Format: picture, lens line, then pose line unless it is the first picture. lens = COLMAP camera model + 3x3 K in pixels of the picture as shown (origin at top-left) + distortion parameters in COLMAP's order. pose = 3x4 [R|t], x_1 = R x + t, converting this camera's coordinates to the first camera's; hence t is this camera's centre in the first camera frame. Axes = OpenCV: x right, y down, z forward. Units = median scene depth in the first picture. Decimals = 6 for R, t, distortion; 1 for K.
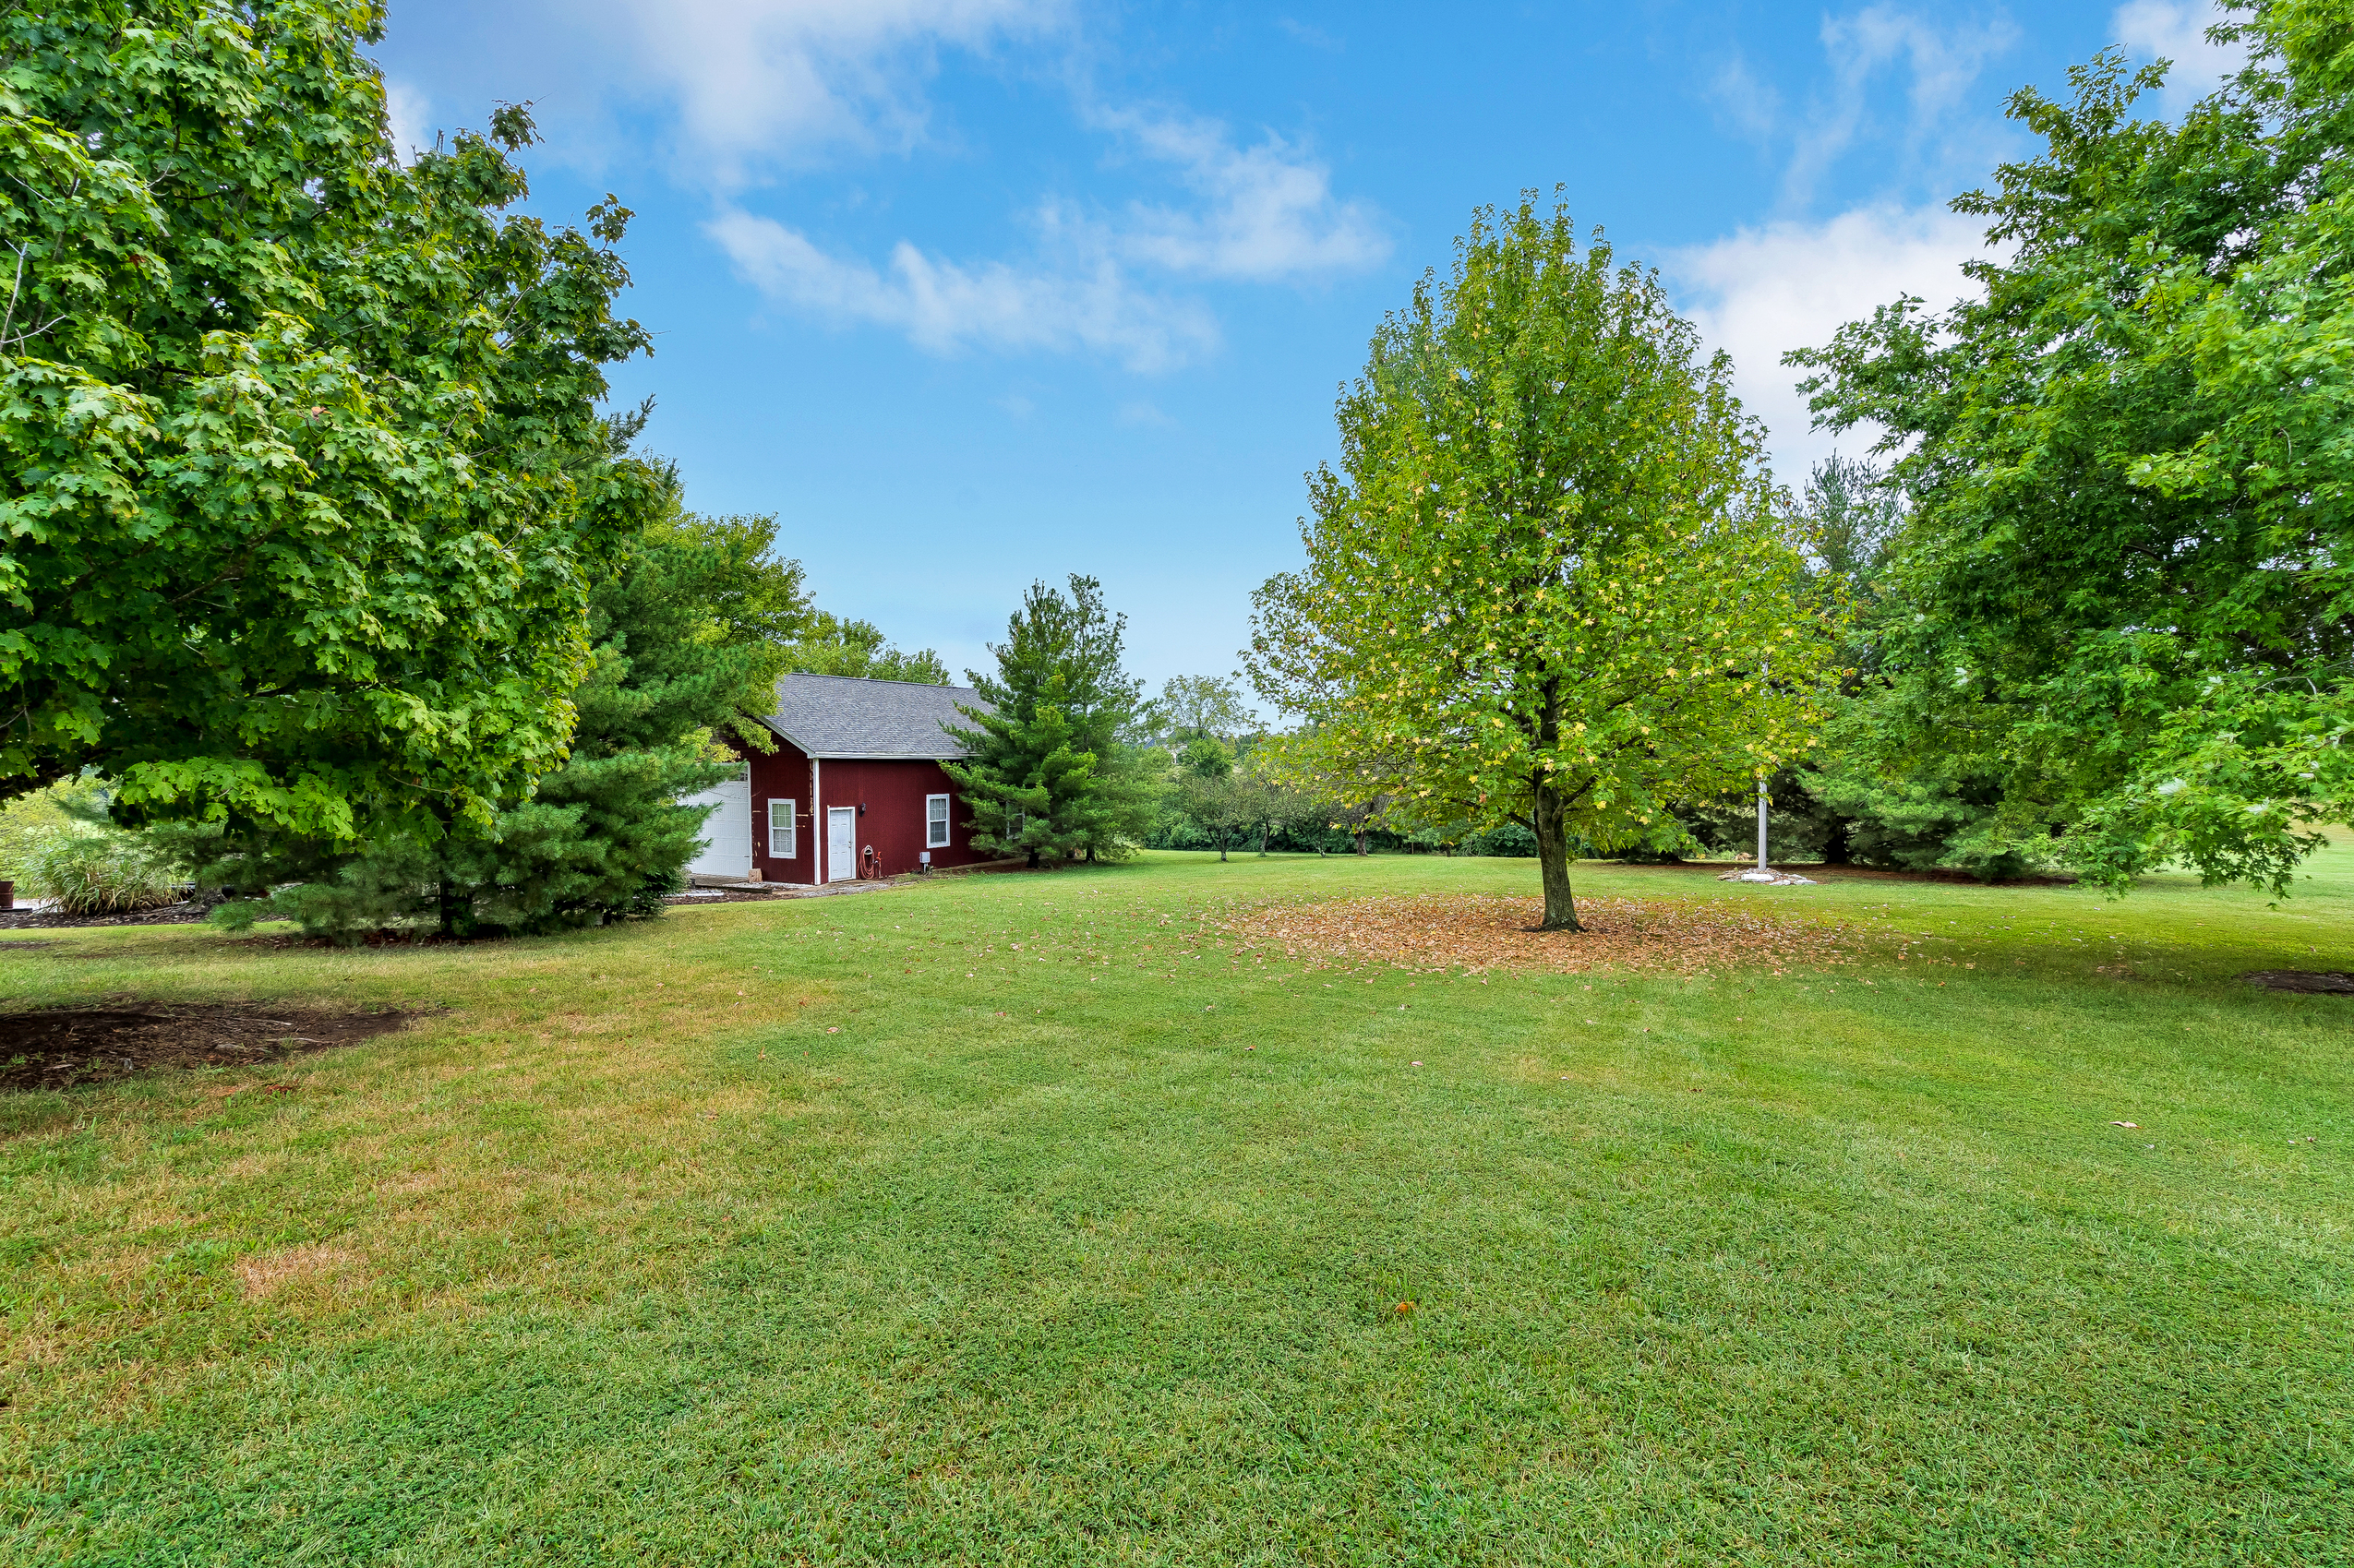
lens RADIAL K [[1078.4, 0, 1173.6], [0, 1078.4, 800.9], [0, 0, 1]] dist [-0.010830, -0.000377]
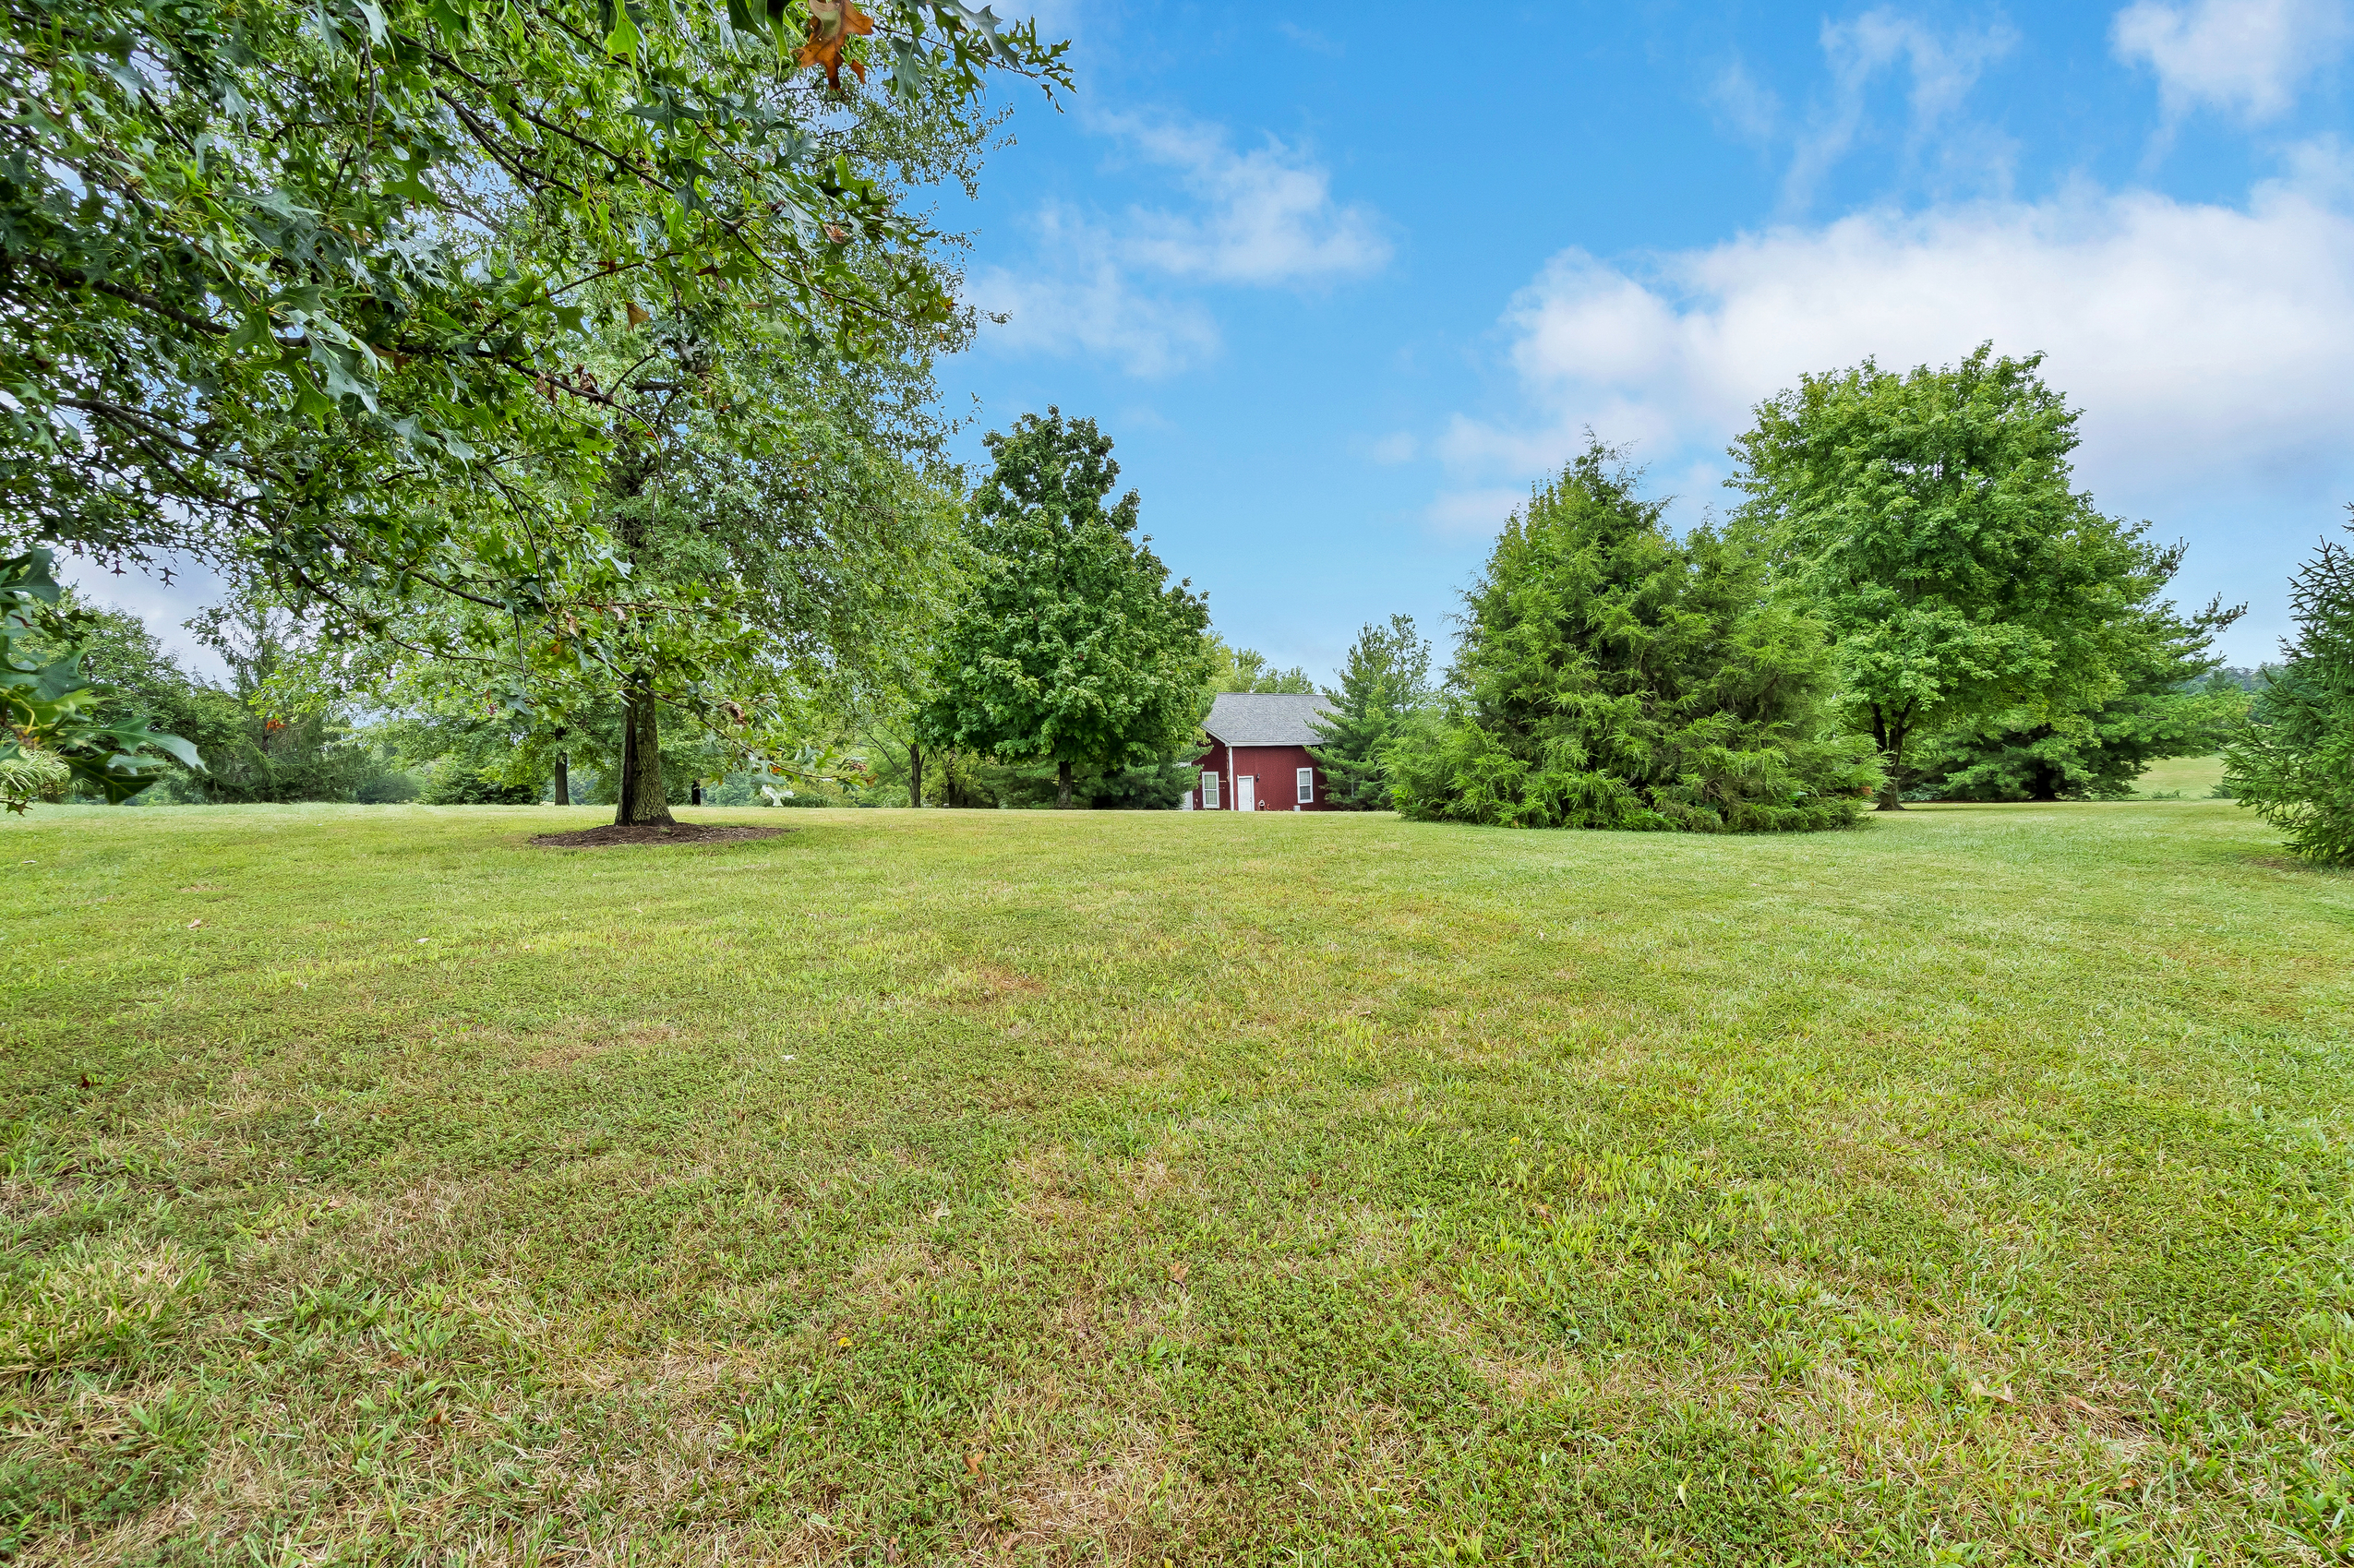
lens RADIAL K [[1078.4, 0, 1172.1], [0, 1078.4, 792.1], [0, 0, 1]] dist [-0.010830, -0.000377]
pose [[0.941393, -0.018318, -0.336813, 0.122421], [0.018452, 0.999826, -0.002806, 0.029859], [0.336806, -0.003573, 0.941567, -0.518450]]
